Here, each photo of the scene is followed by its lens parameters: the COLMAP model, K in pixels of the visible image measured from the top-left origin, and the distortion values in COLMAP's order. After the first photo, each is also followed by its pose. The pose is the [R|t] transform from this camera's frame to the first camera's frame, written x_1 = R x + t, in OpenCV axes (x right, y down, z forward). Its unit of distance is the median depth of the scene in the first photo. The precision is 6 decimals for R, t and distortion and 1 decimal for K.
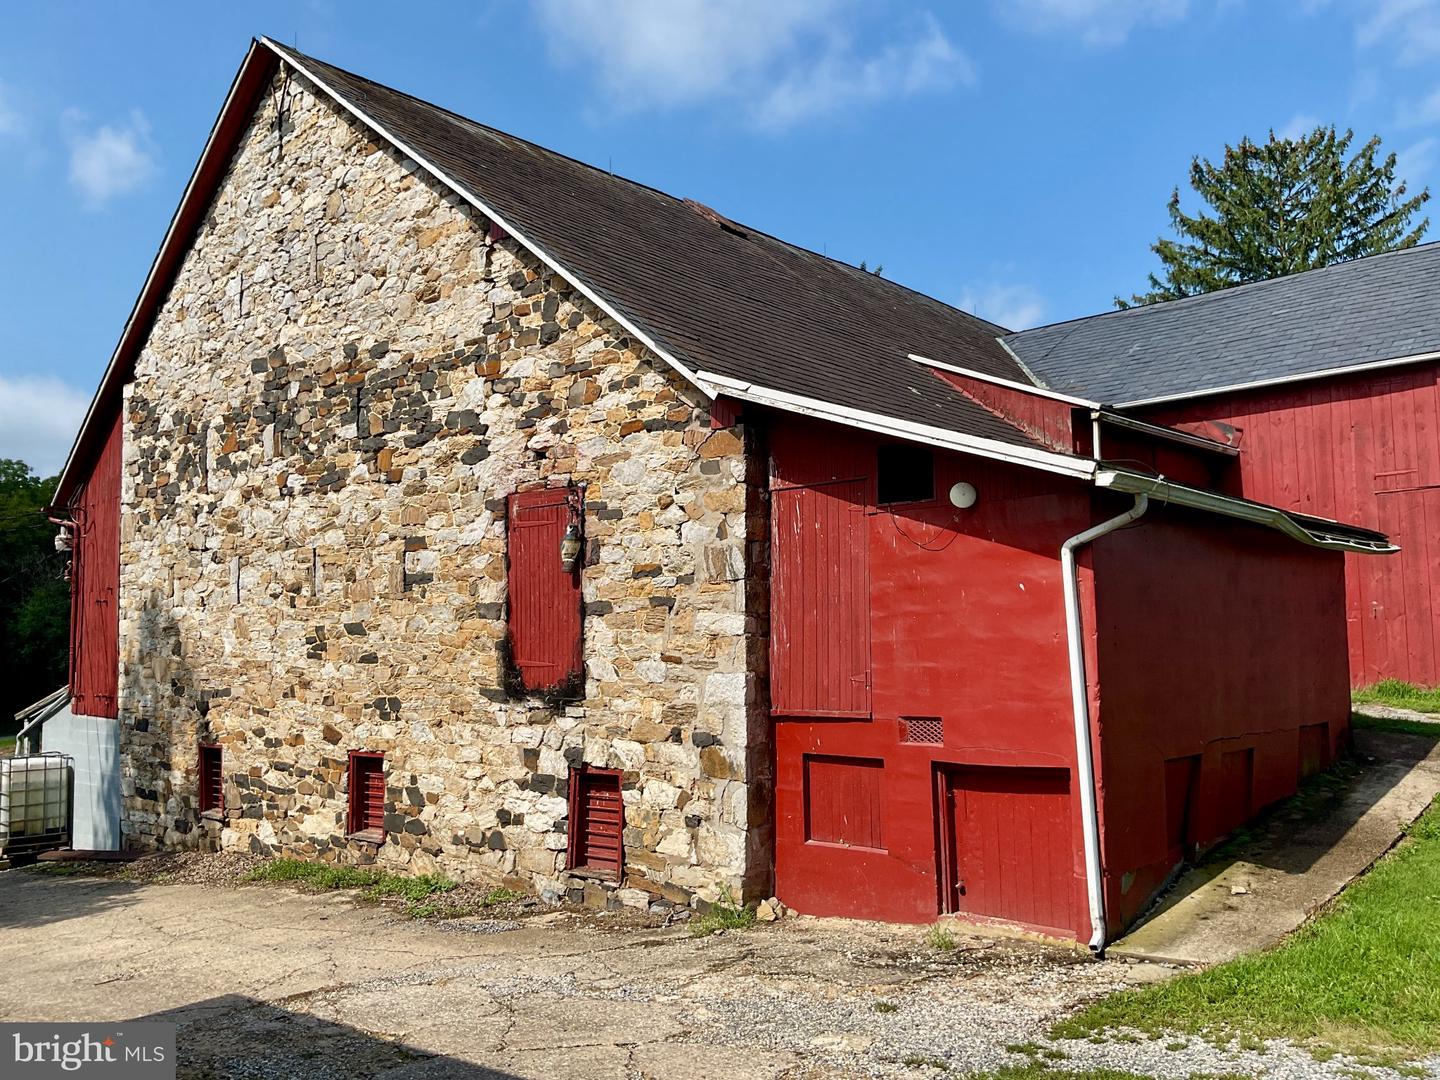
lens RADIAL K [[1212.9, 0, 720.0], [0, 1212.9, 540.0], [0, 0, 1]] dist [0.061309, -0.131978]
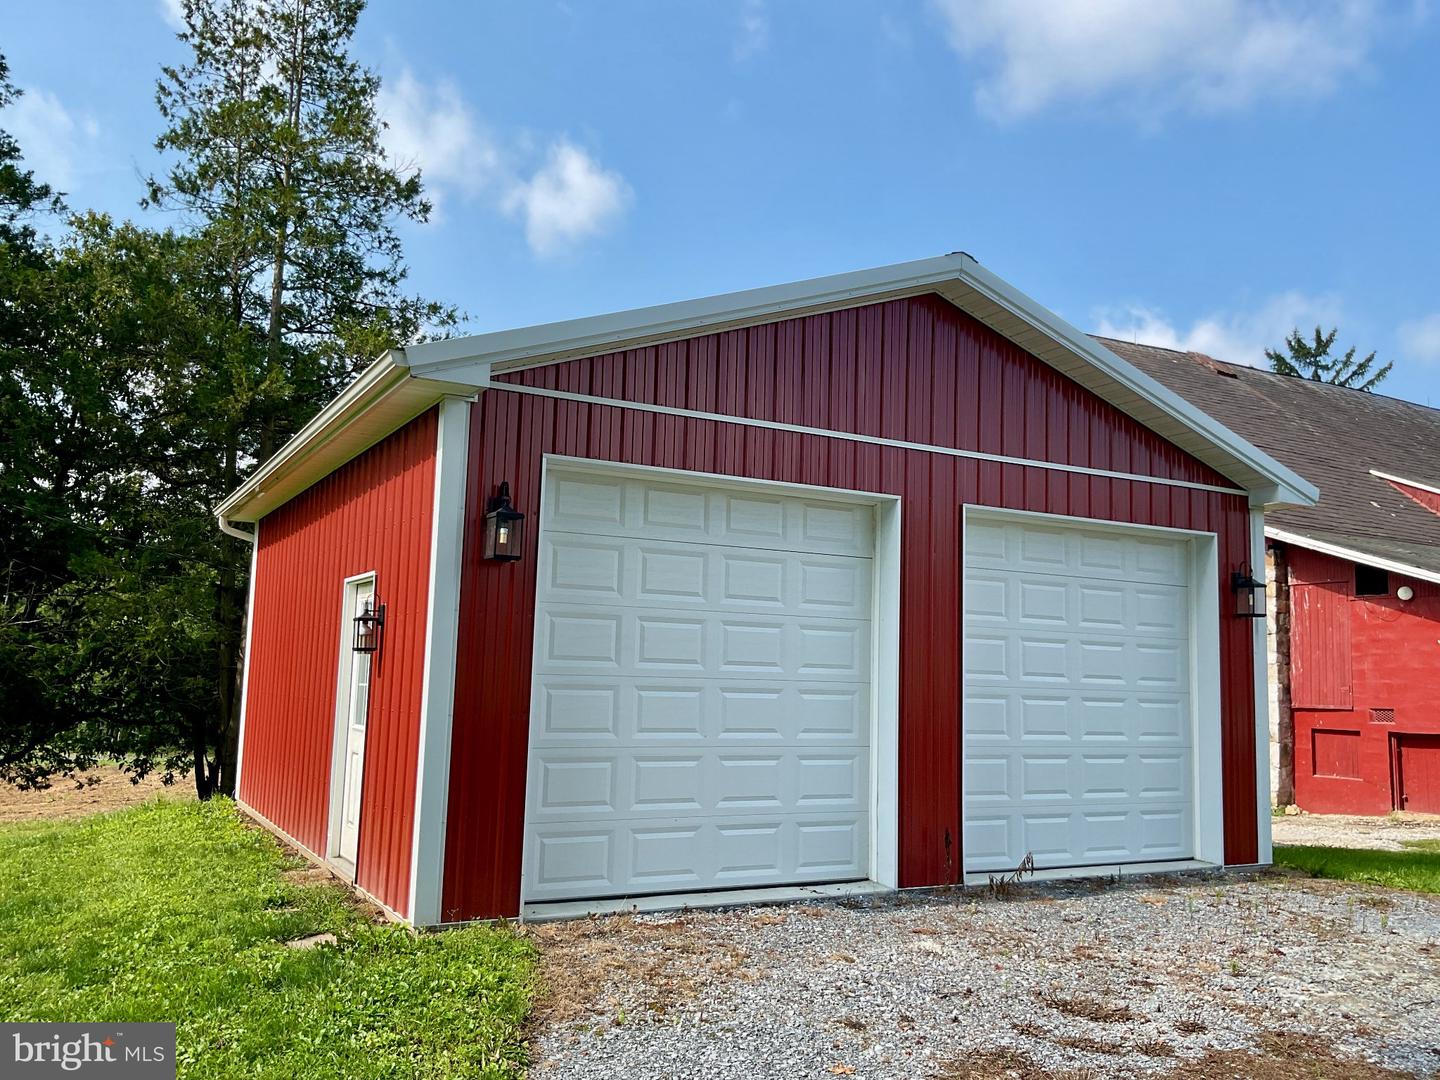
lens RADIAL K [[1212.9, 0, 720.0], [0, 1212.9, 540.0], [0, 0, 1]] dist [0.061309, -0.131978]
pose [[0.945373, -0.005702, -0.325941, -0.182761], [-0.002508, 0.999690, -0.024762, -0.065842], [0.325981, 0.024227, 0.945066, -1.103569]]
